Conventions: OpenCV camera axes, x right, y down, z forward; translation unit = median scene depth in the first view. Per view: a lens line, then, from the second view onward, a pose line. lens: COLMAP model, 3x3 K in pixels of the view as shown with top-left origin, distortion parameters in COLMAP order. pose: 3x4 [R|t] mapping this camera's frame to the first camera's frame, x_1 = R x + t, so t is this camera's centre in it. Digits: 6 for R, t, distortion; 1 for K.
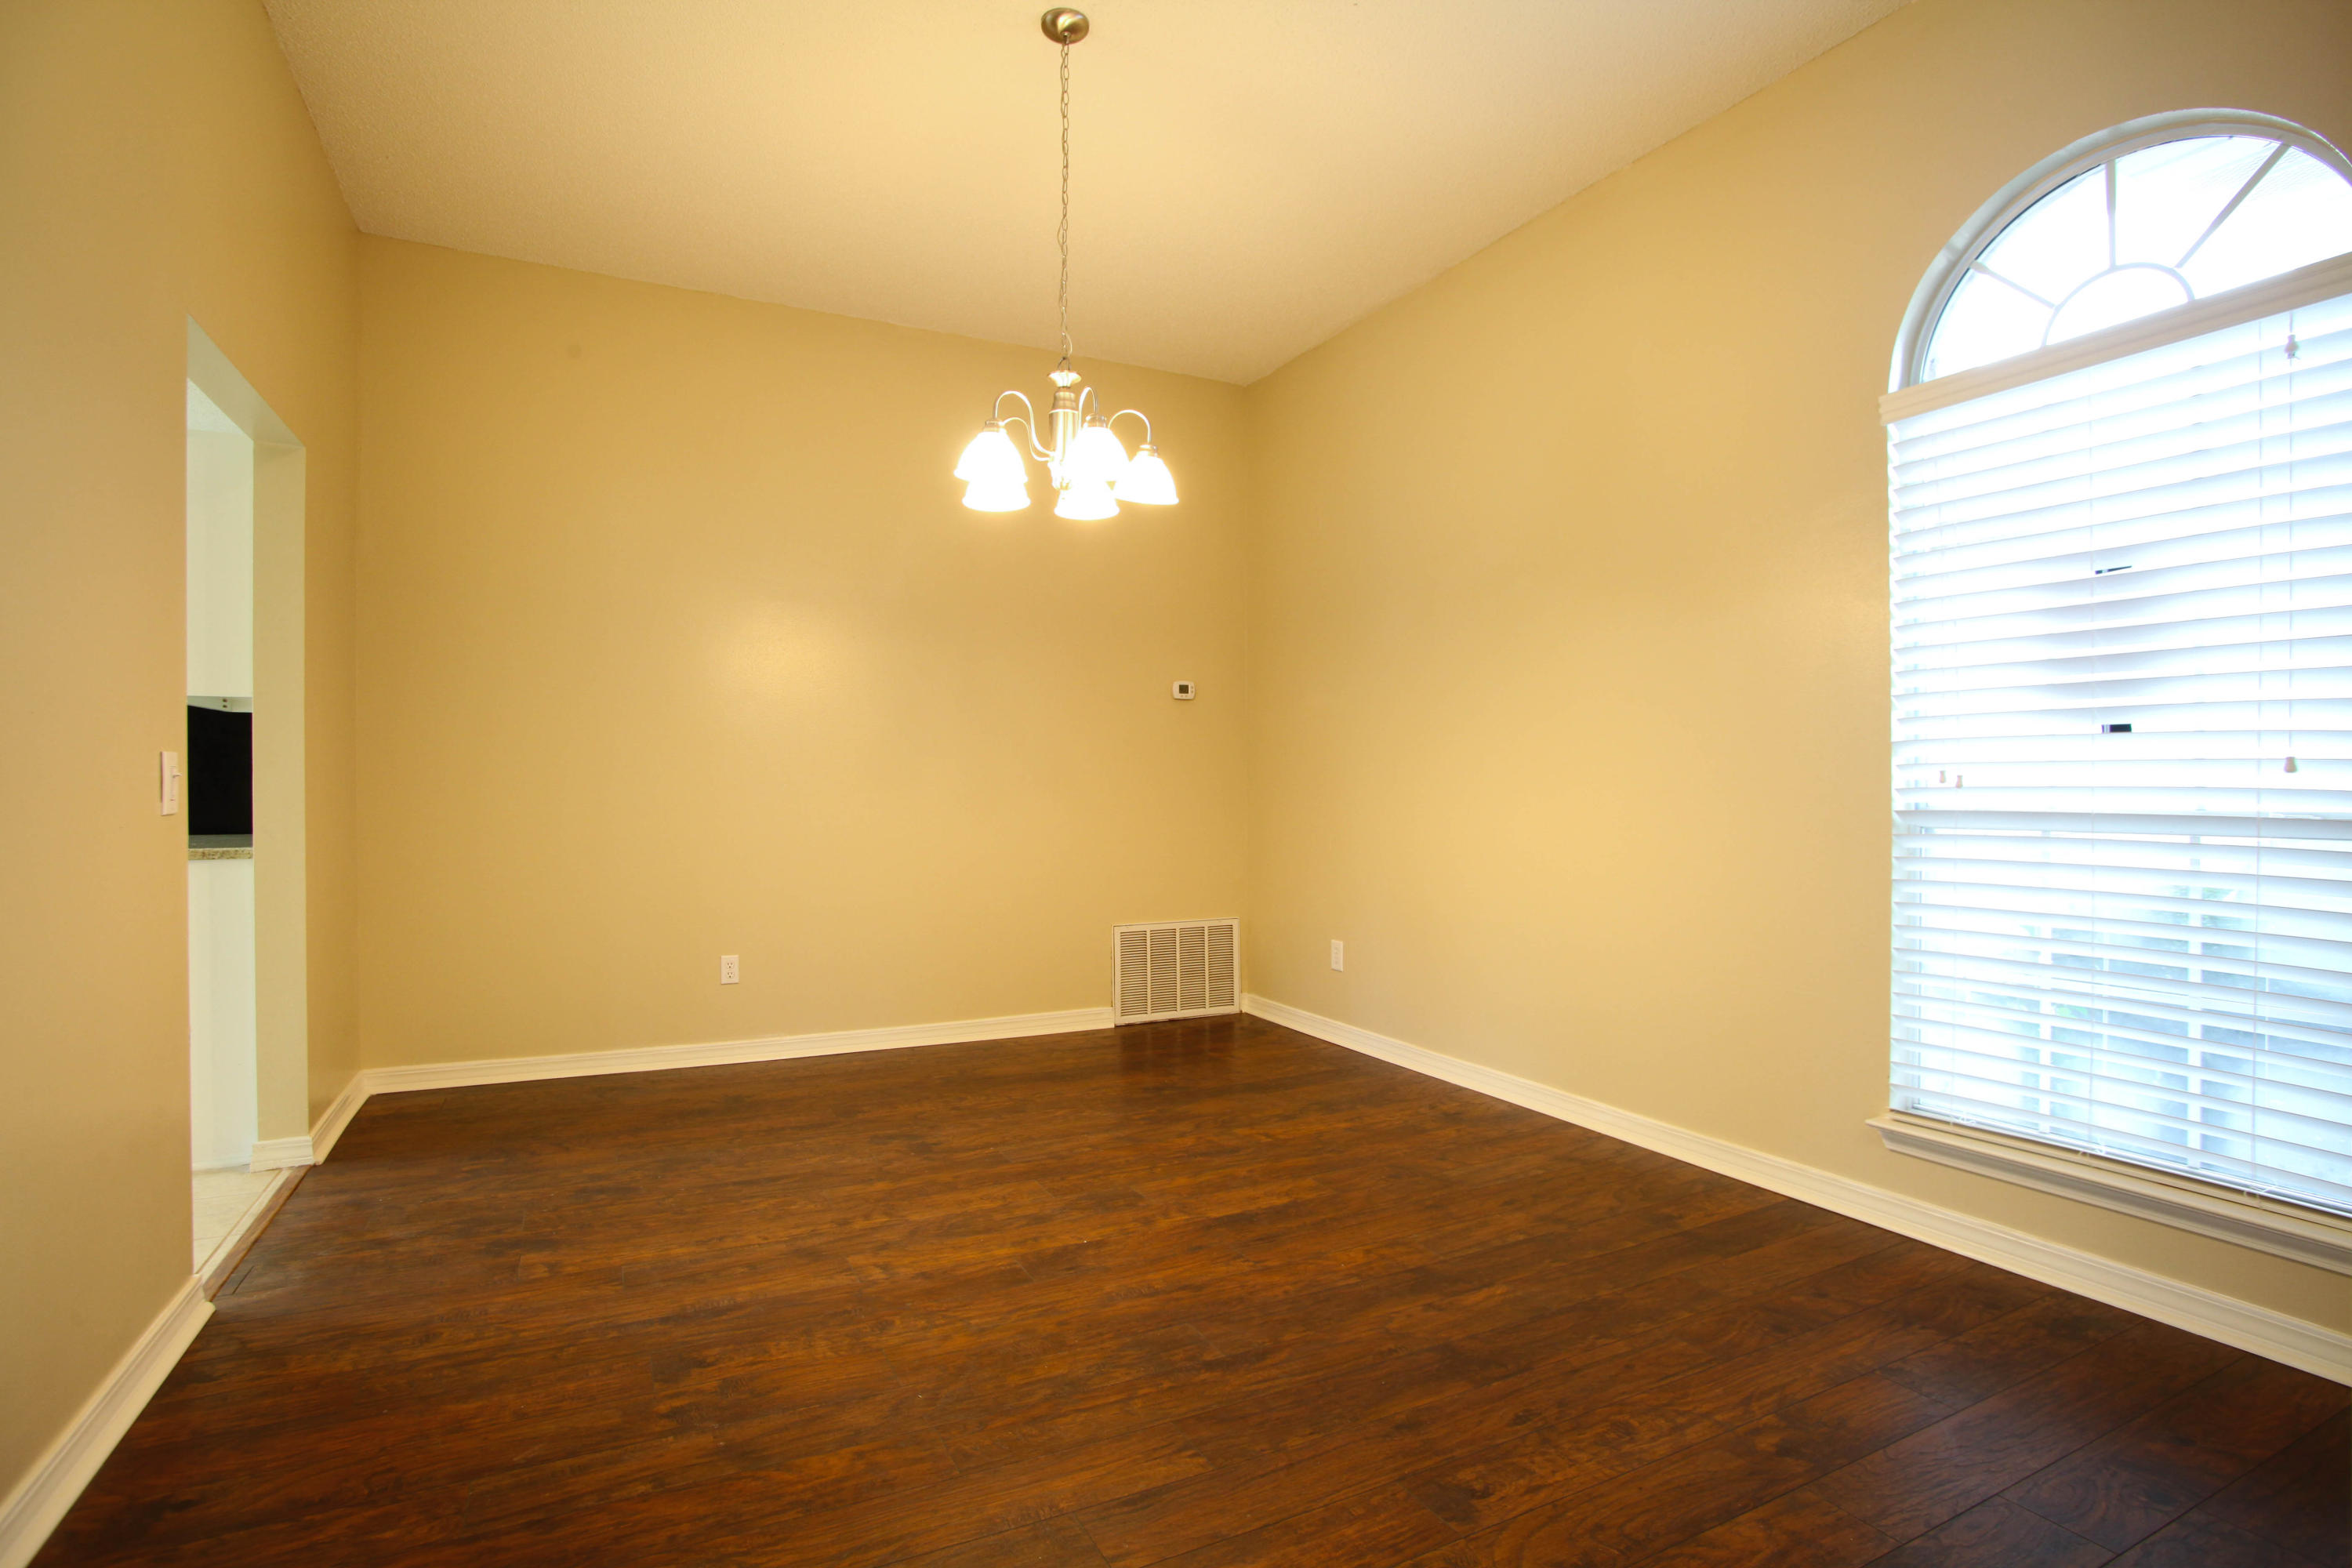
lens RADIAL K [[1163.5, 0, 1174.0], [0, 1163.5, 789.5], [0, 0, 1]] dist [-0.082535, 0.038571]
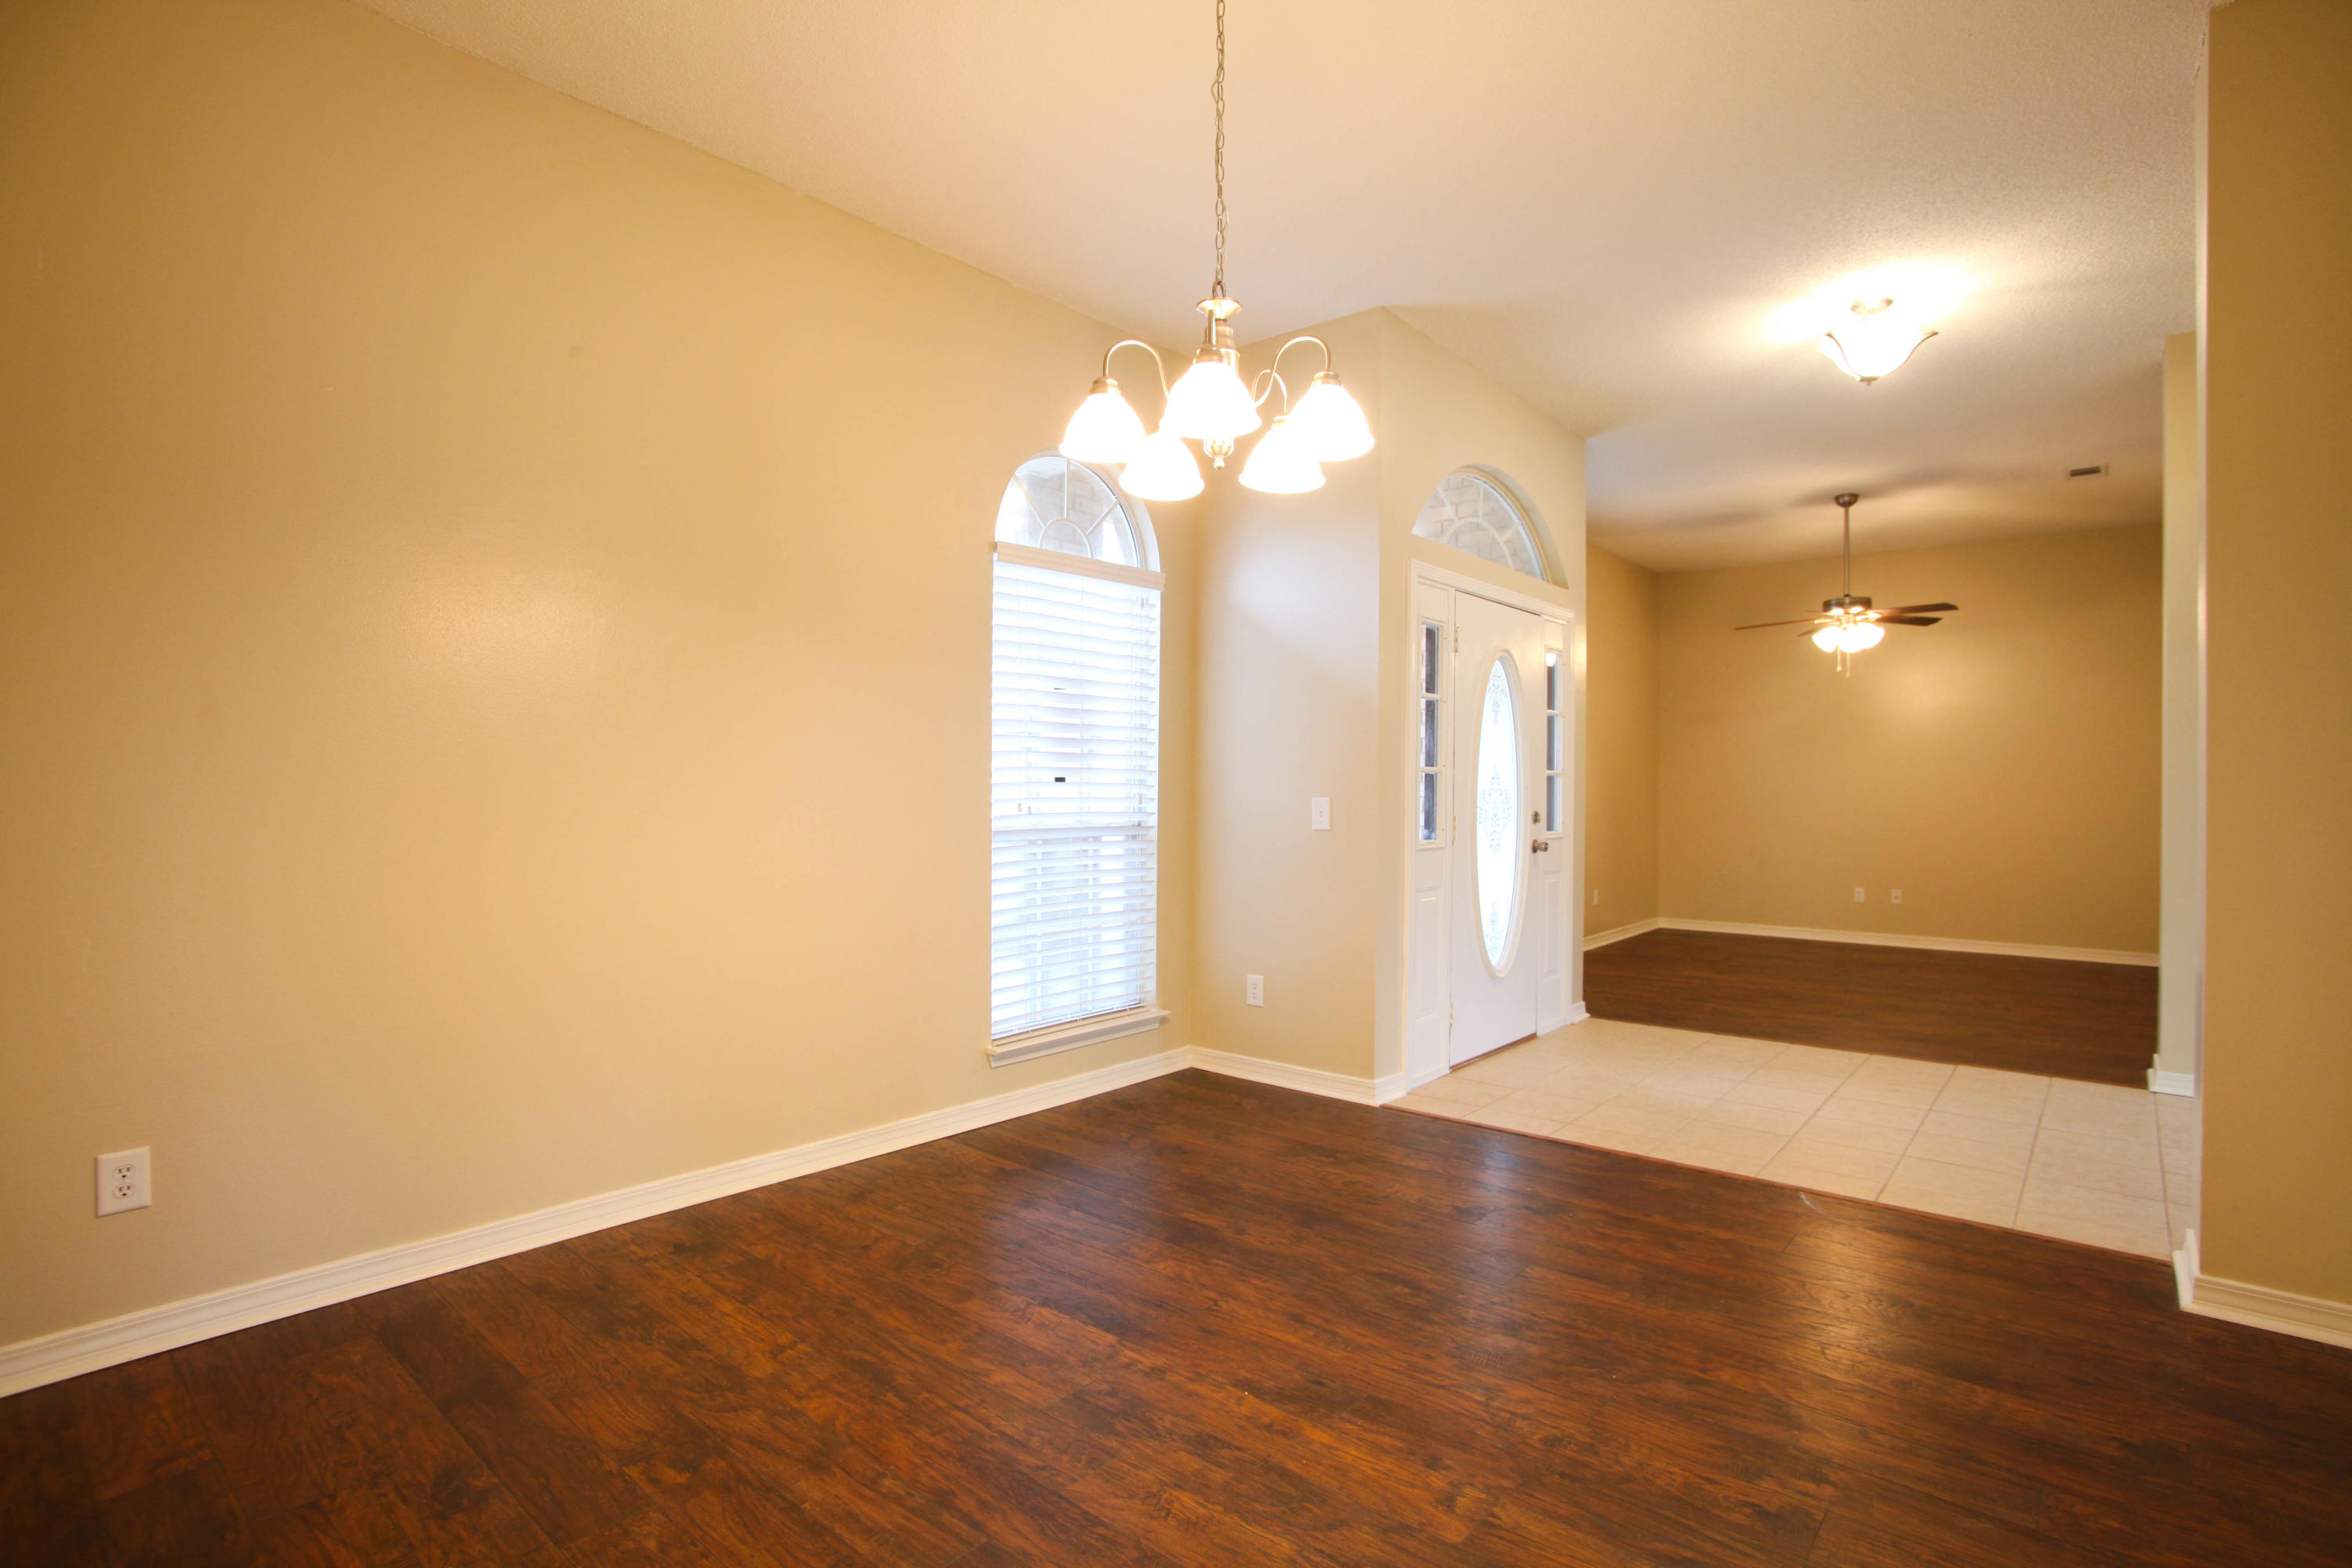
lens RADIAL K [[1163.5, 0, 1174.0], [0, 1163.5, 789.5], [0, 0, 1]] dist [-0.082535, 0.038571]
pose [[-0.393074, -0.005144, 0.919492, -0.839711], [-0.004356, 0.999984, 0.003733, -0.042838], [-0.919496, -0.002538, -0.393090, 1.429138]]
